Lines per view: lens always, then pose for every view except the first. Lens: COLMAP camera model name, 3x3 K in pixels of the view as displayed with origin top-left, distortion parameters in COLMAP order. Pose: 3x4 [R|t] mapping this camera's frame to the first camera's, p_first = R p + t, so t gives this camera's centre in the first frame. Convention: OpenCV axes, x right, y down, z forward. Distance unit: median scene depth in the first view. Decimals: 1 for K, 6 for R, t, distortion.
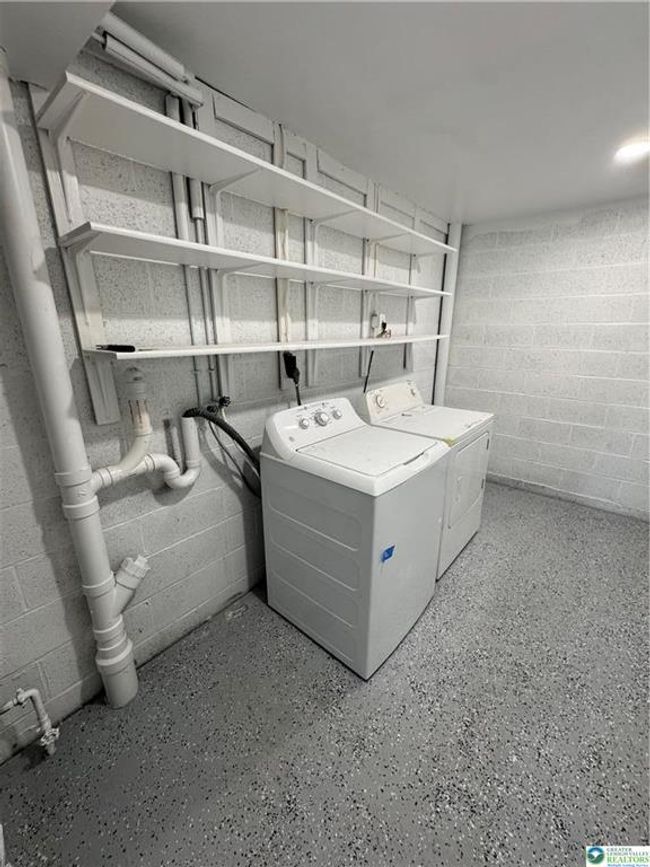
lens RADIAL K [[347.5, 0, 326.3], [0, 347.5, 433.5], [0, 0, 1]] dist [-0.004879, 0.001494]
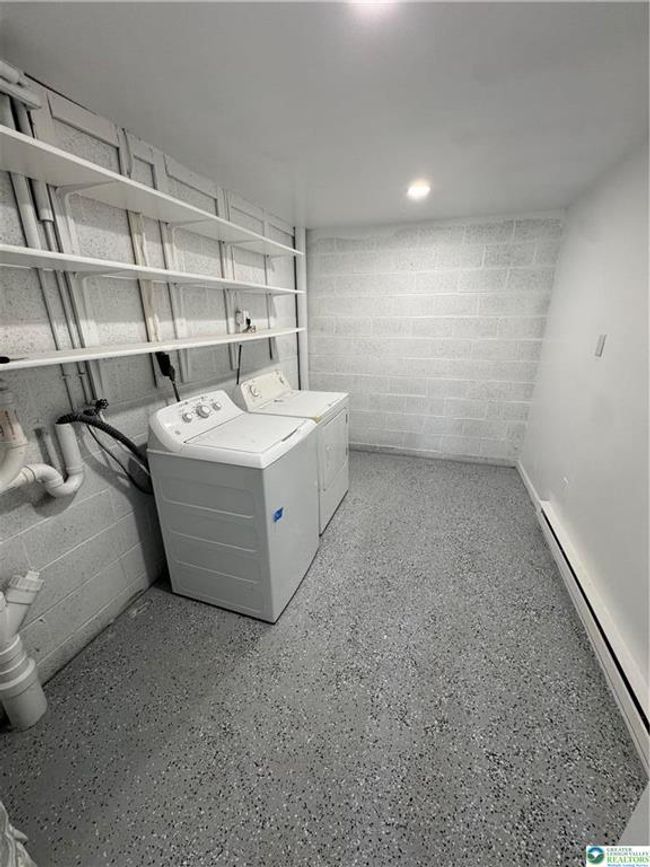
lens RADIAL K [[347.5, 0, 325.3], [0, 347.5, 434.1], [0, 0, 1]] dist [-0.004879, 0.001494]
pose [[0.930031, -0.128696, 0.344210, -0.043511], [0.117125, 0.991632, 0.054296, 0.014456], [-0.348317, -0.010181, 0.937322, -0.162681]]
